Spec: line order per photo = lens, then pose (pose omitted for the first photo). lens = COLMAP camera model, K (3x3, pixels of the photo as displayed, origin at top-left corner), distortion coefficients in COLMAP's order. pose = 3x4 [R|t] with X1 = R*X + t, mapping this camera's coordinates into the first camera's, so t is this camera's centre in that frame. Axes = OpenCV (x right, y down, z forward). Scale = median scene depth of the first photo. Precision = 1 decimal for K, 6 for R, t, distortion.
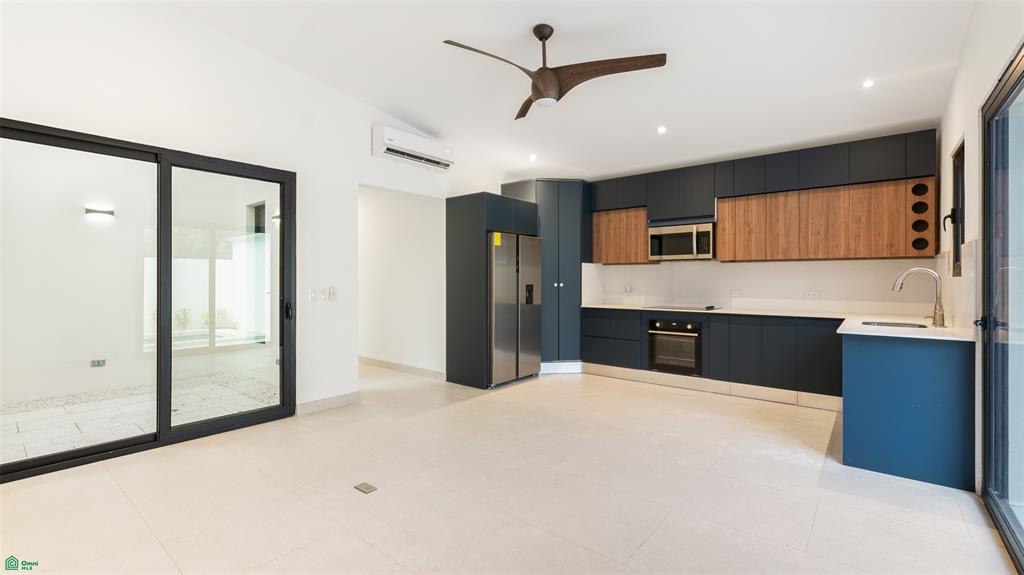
lens RADIAL K [[434.9, 0, 517.0], [0, 434.9, 278.2], [0, 0, 1]] dist [-0.002362, -0.000461]
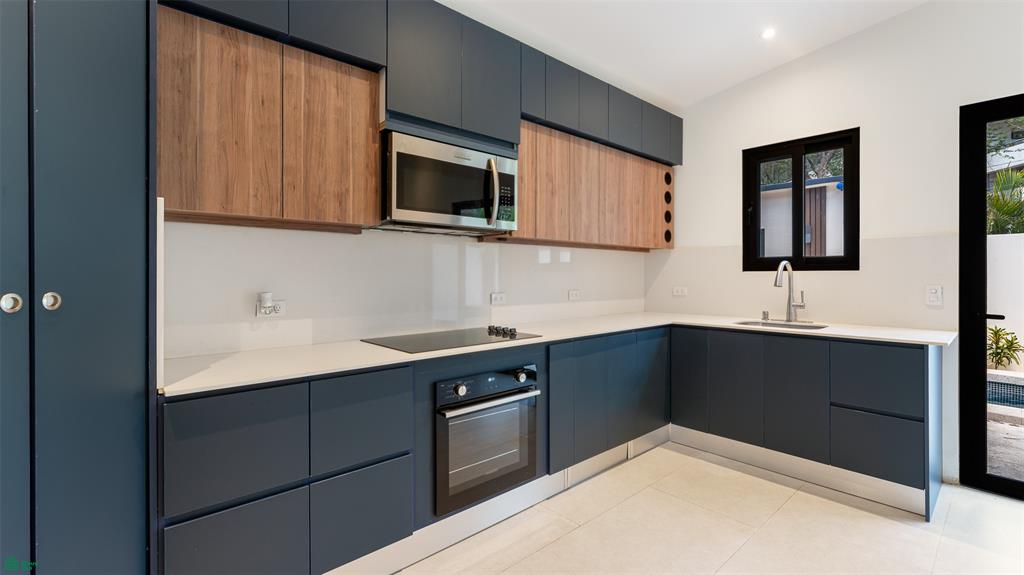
lens RADIAL K [[434.9, 0, 512.0], [0, 434.9, 279.4], [0, 0, 1]] dist [-0.002362, -0.000461]
pose [[0.157298, -0.009616, 0.987504, -0.047011], [-0.002824, 0.999944, 0.010187, 0.005129], [-0.987547, -0.004392, 0.157262, 0.916587]]
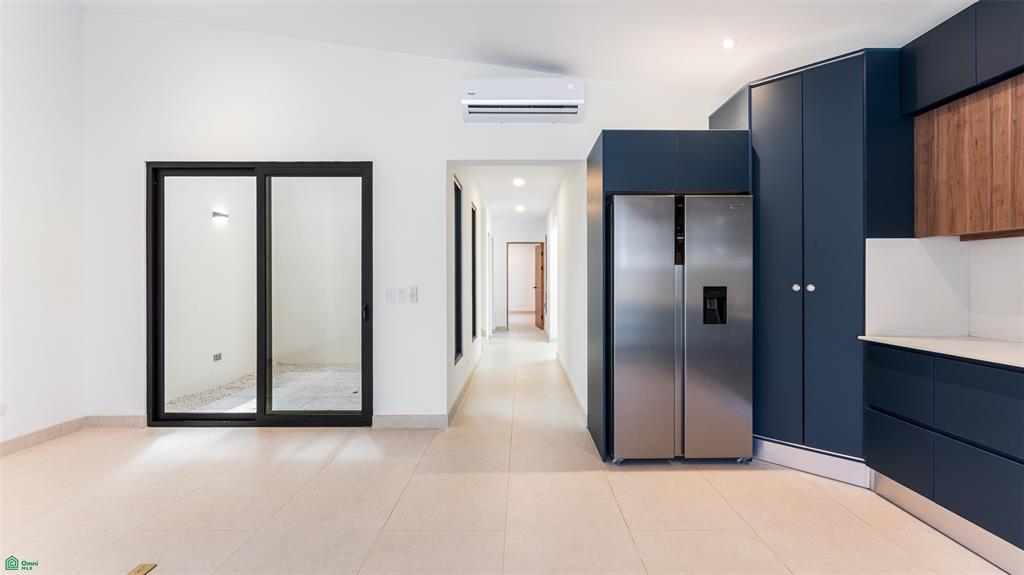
lens RADIAL K [[434.9, 0, 514.5], [0, 434.9, 277.9], [0, 0, 1]] dist [-0.002362, -0.000461]
pose [[0.627537, -0.003591, -0.778578, 0.311403], [0.005078, 0.999987, -0.000520, 0.003392], [0.778570, -0.003627, 0.627547, 0.524942]]
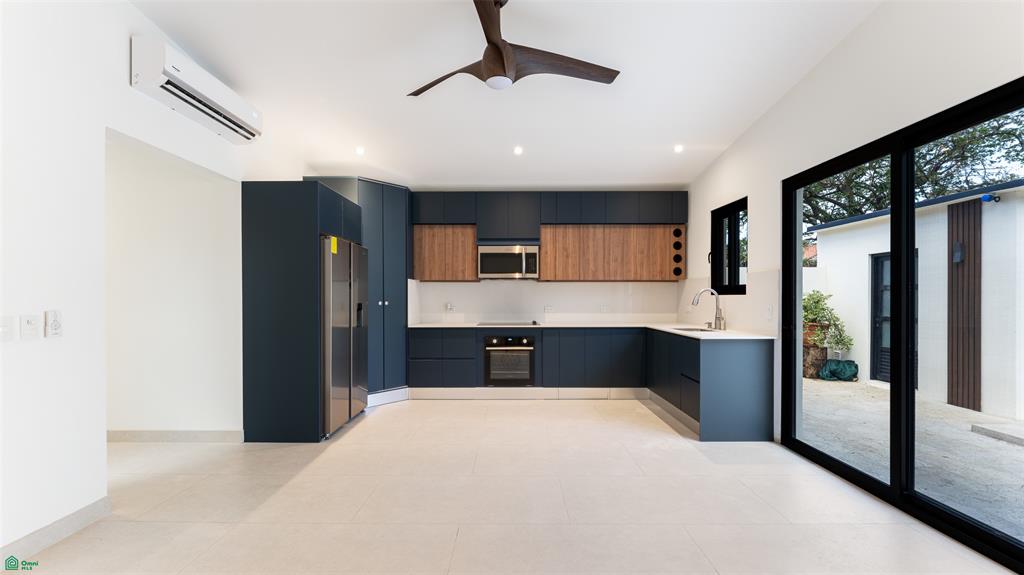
lens RADIAL K [[405.0, 0, 504.2], [0, 405.0, 298.3], [0, 0, 1]] dist [-0.004134, 0.000705]
pose [[0.787182, -0.002548, 0.616715, -0.250714], [-0.000647, 0.999988, 0.004957, 0.001536], [-0.616720, -0.004301, 0.787171, 0.241361]]
